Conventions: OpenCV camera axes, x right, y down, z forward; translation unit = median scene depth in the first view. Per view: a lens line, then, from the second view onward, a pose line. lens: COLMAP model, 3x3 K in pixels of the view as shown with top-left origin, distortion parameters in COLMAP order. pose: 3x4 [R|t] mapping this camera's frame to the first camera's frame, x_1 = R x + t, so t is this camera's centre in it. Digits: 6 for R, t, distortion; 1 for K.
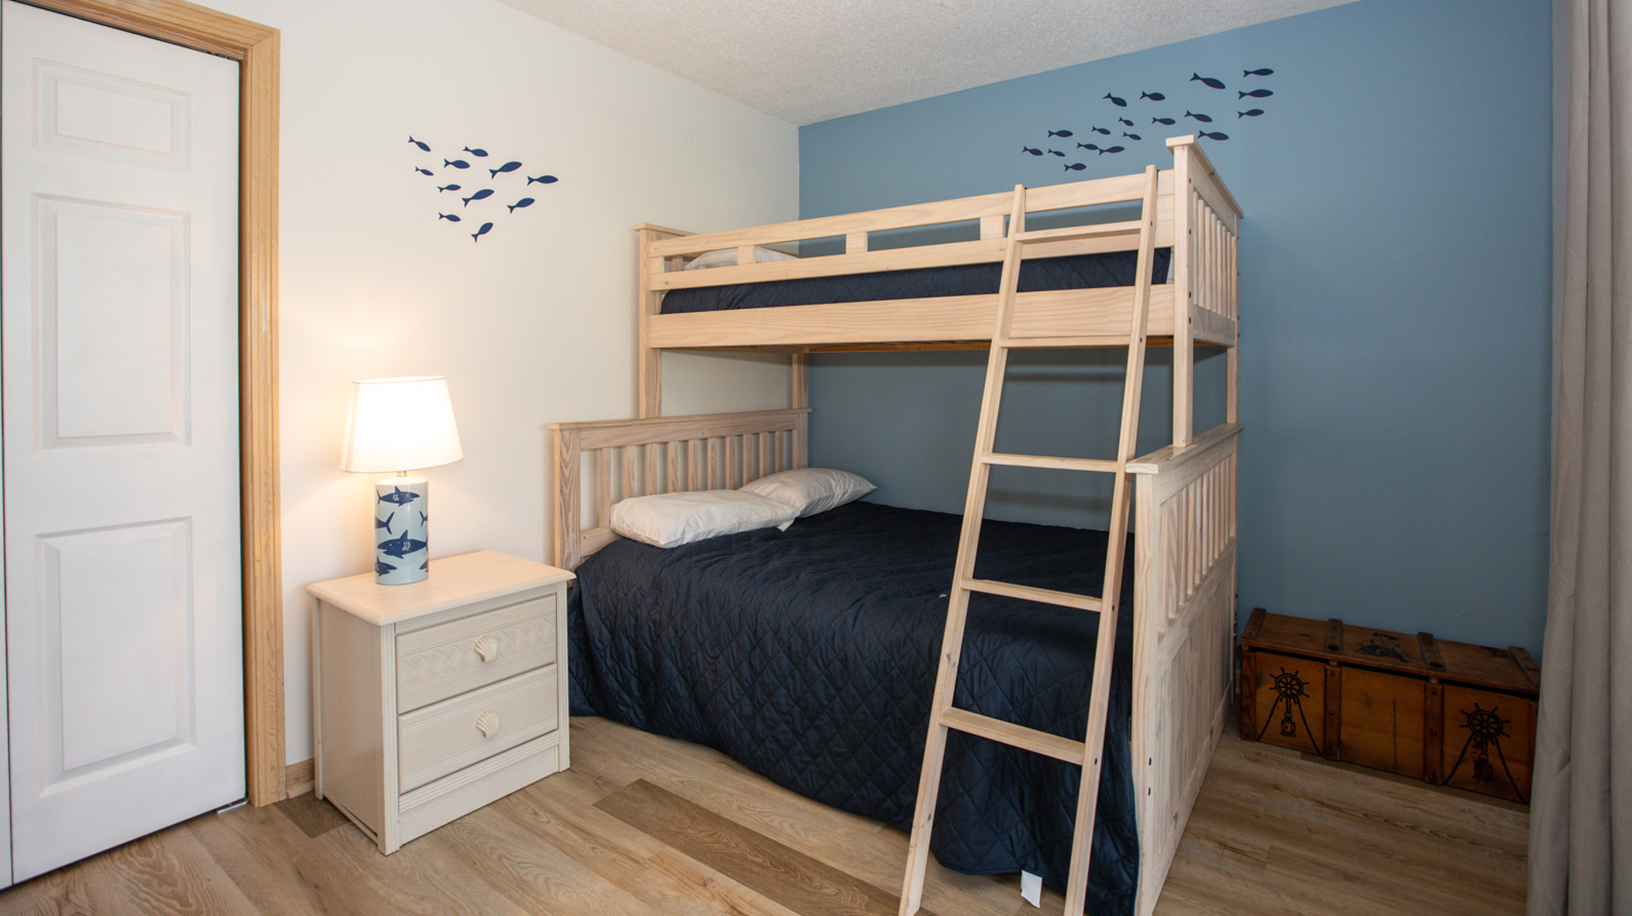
lens RADIAL K [[769.9, 0, 814.5], [0, 769.9, 377.4], [0, 0, 1]] dist [-0.034273, 0.000445]
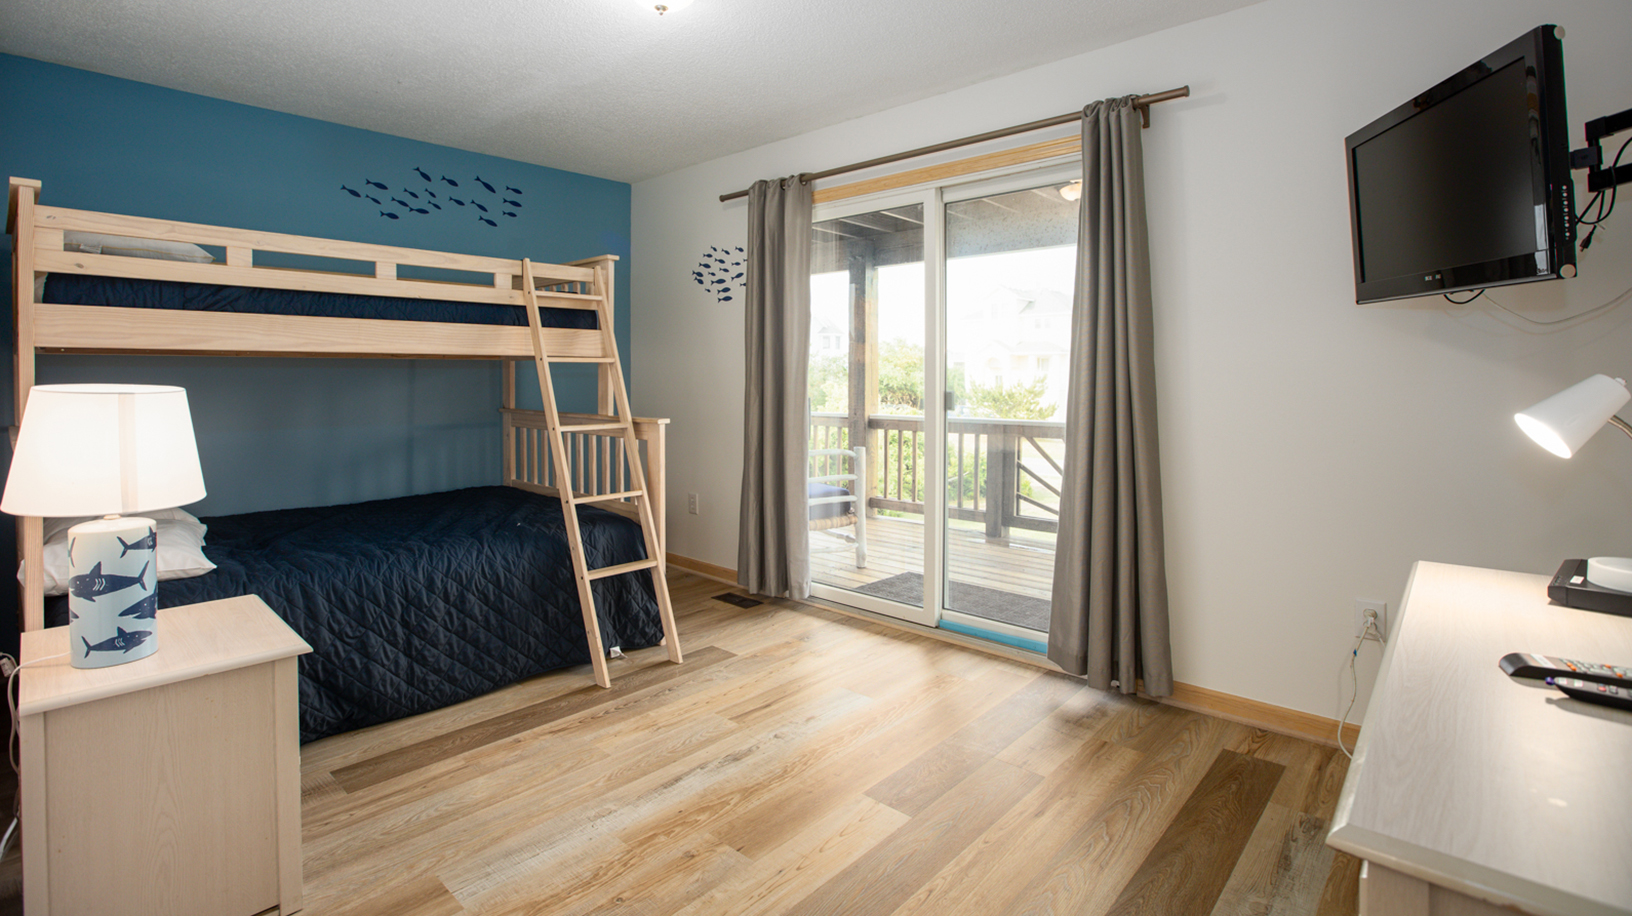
lens RADIAL K [[769.9, 0, 814.5], [0, 769.9, 377.4], [0, 0, 1]] dist [-0.034273, 0.000445]
pose [[0.112606, -0.004742, 0.993628, -1.234138], [0.009986, 0.999944, 0.003641, -0.006091], [-0.993590, 0.009512, 0.112647, 0.239607]]
